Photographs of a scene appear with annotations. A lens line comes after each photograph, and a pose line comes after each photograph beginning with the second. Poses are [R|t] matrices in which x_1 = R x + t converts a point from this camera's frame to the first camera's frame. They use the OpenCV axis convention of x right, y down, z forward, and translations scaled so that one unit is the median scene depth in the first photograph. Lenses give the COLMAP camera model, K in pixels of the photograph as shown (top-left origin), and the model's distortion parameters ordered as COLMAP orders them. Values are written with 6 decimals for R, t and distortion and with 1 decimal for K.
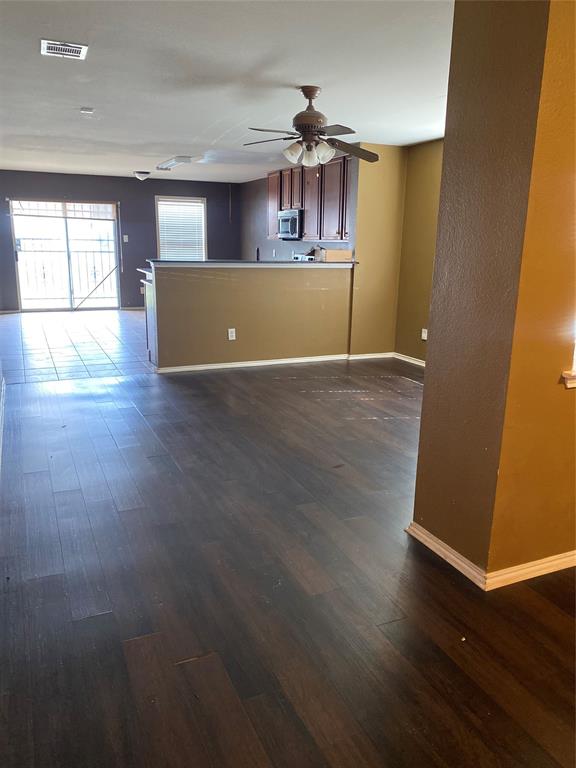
lens RADIAL K [[580.1, 0, 285.2], [0, 580.1, 380.2], [0, 0, 1]] dist [0.059297, 0.003794]
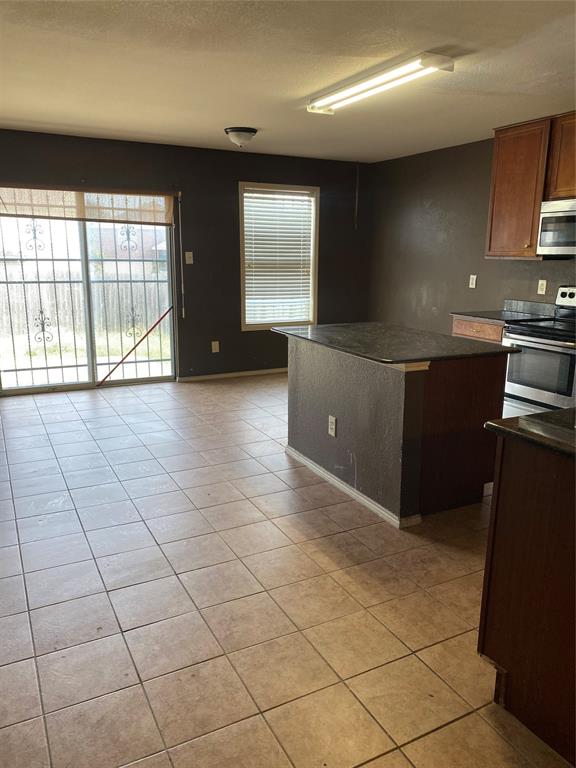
lens RADIAL K [[580.1, 0, 290.8], [0, 580.1, 388.3], [0, 0, 1]] dist [0.059297, 0.003794]
pose [[0.998659, -0.010570, 0.050681, -0.205167], [0.010580, 0.999944, 0.000073, -0.115974], [-0.050679, 0.000463, 0.998715, 0.436403]]
